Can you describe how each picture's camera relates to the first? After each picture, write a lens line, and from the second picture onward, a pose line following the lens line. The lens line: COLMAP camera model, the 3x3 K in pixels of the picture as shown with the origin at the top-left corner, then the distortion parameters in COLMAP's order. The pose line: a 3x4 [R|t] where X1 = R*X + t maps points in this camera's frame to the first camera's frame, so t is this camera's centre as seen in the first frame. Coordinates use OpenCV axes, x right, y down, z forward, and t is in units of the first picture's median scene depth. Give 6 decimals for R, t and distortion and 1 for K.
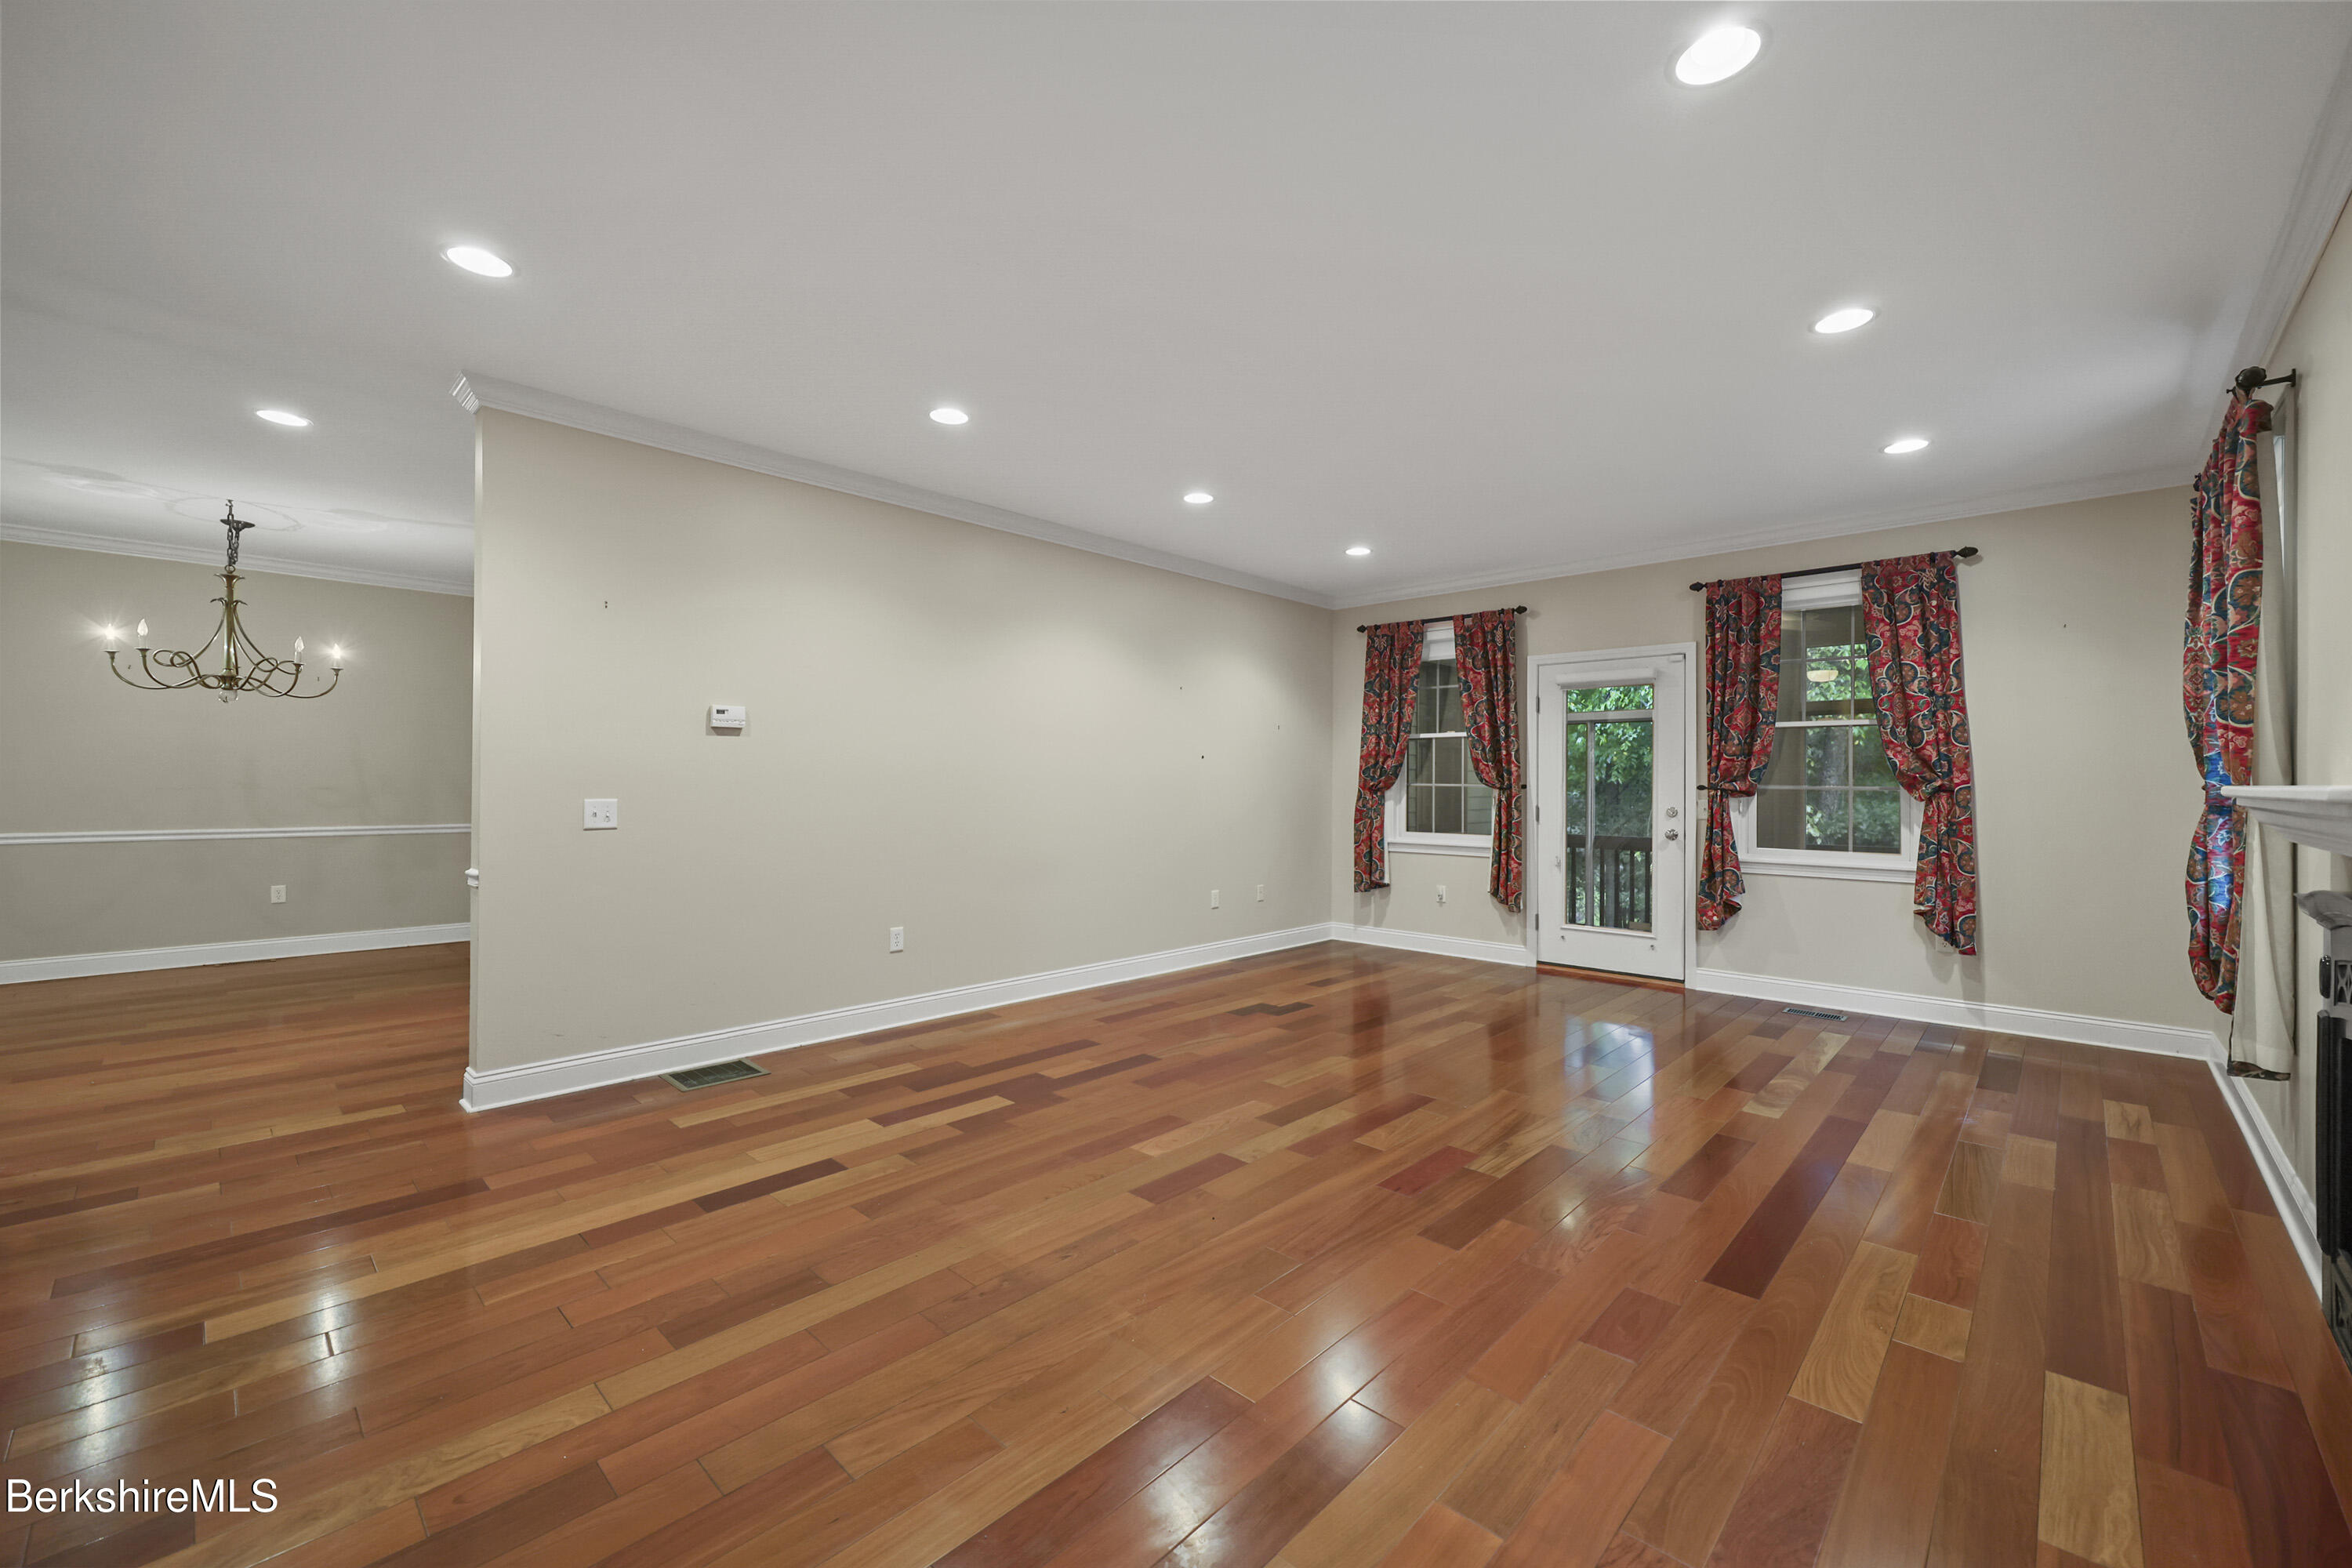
lens RADIAL K [[953.8, 0, 1182.3], [0, 953.8, 779.6], [0, 0, 1]] dist [-0.002458, 0.000636]
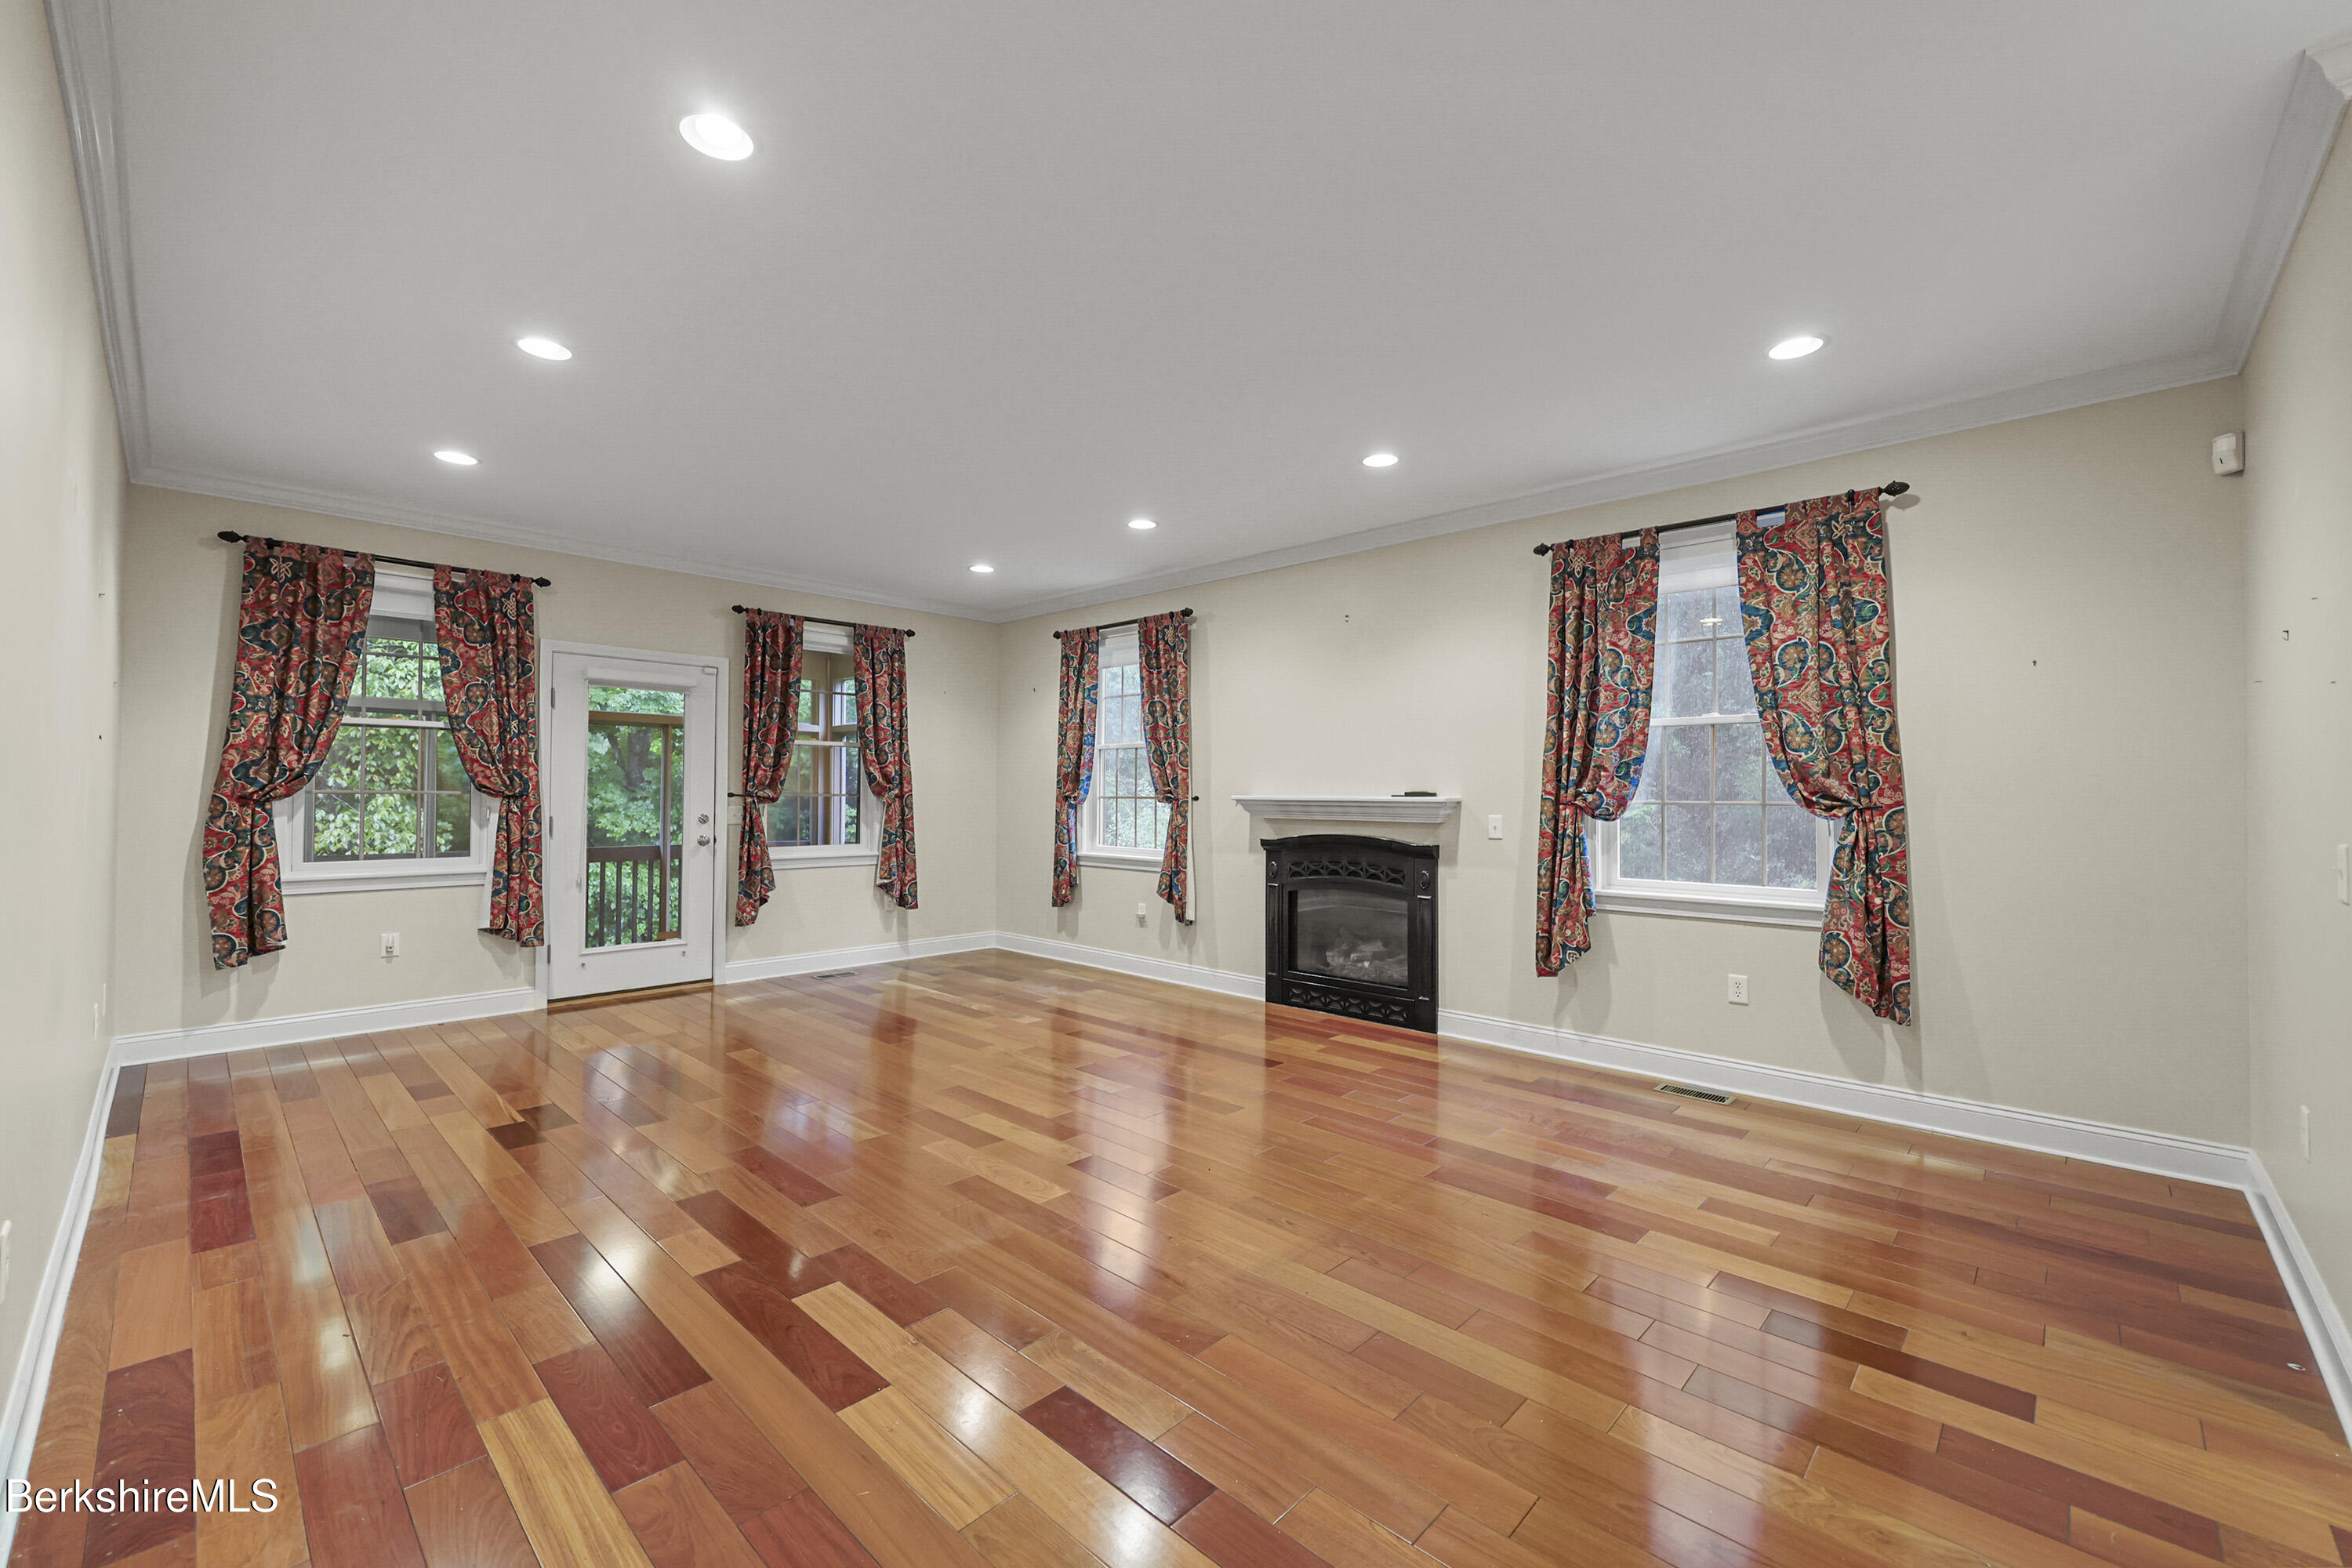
lens RADIAL K [[953.8, 0, 1191.3], [0, 953.8, 789.4], [0, 0, 1]] dist [-0.002458, 0.000636]
pose [[-0.006829, 0.000268, 0.999977, -0.583742], [-0.010581, 0.999944, -0.000340, -0.003442], [-0.999921, -0.010583, -0.006826, 0.531067]]
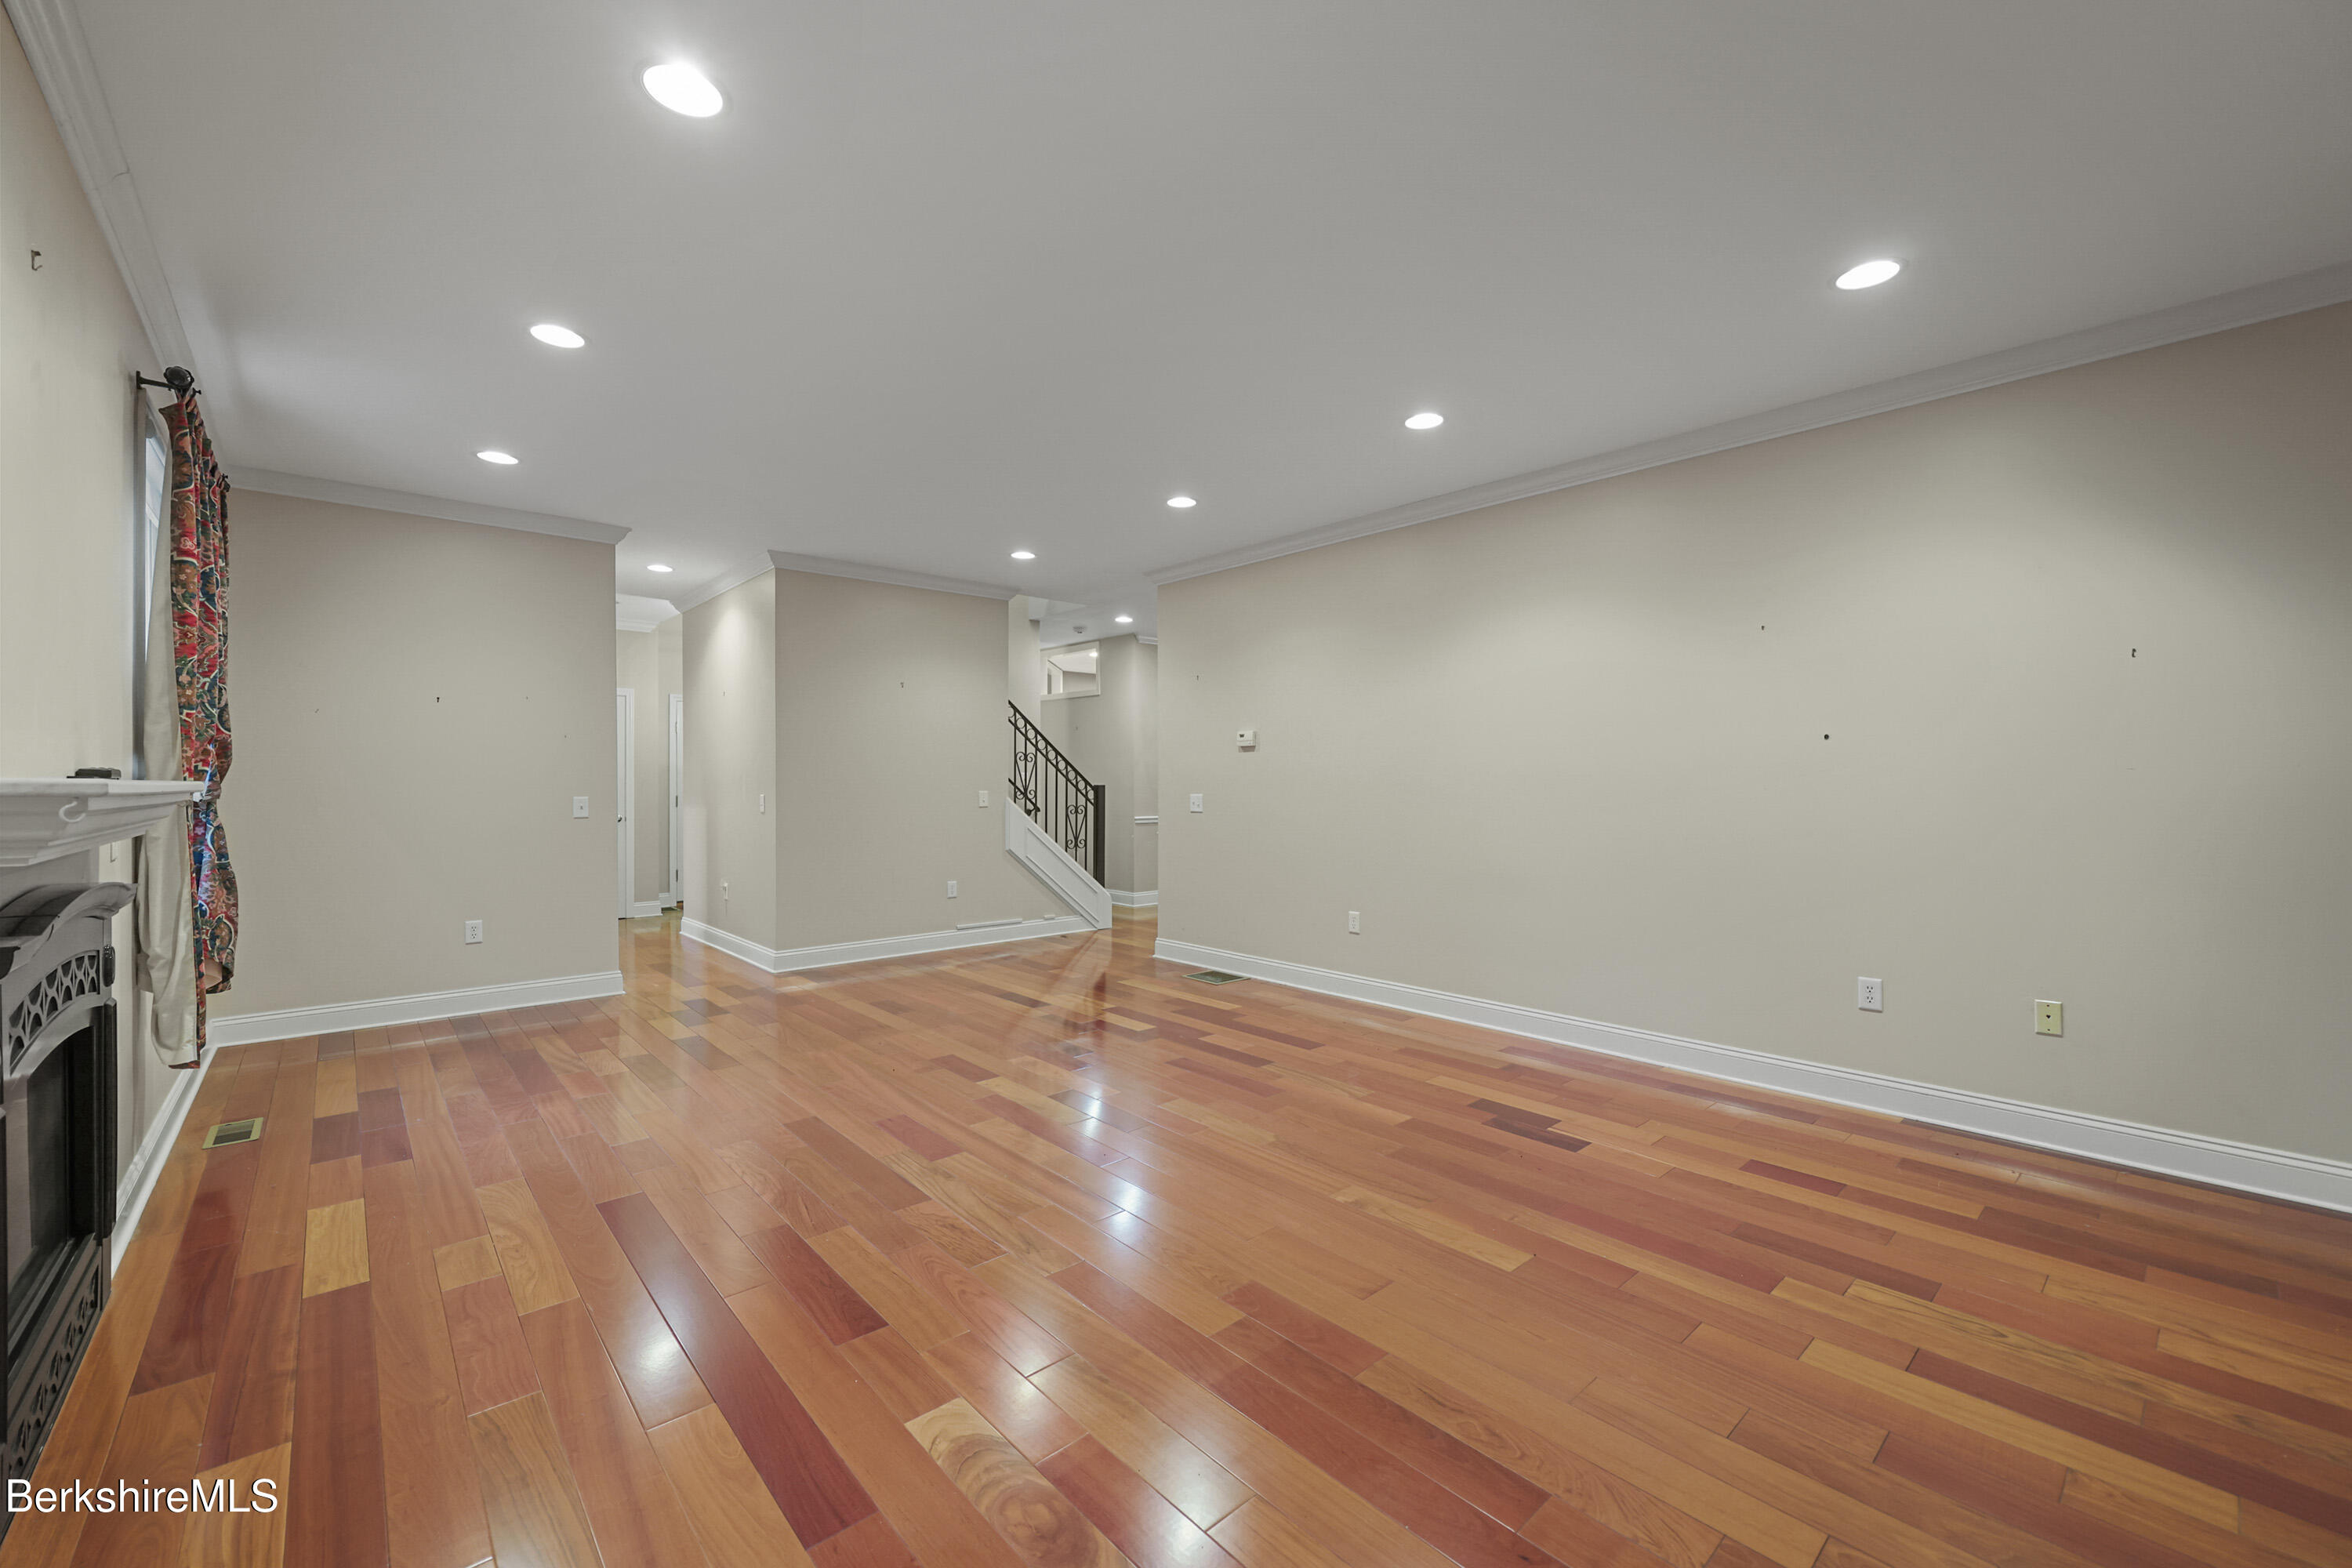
lens RADIAL K [[953.8, 0, 1177.5], [0, 953.8, 789.1], [0, 0, 1]] dist [-0.002458, 0.000636]
pose [[-0.089514, 0.001087, -0.995985, 0.765393], [0.002190, 0.999997, 0.000894, 0.007154], [0.995983, -0.002101, -0.089516, 0.808867]]
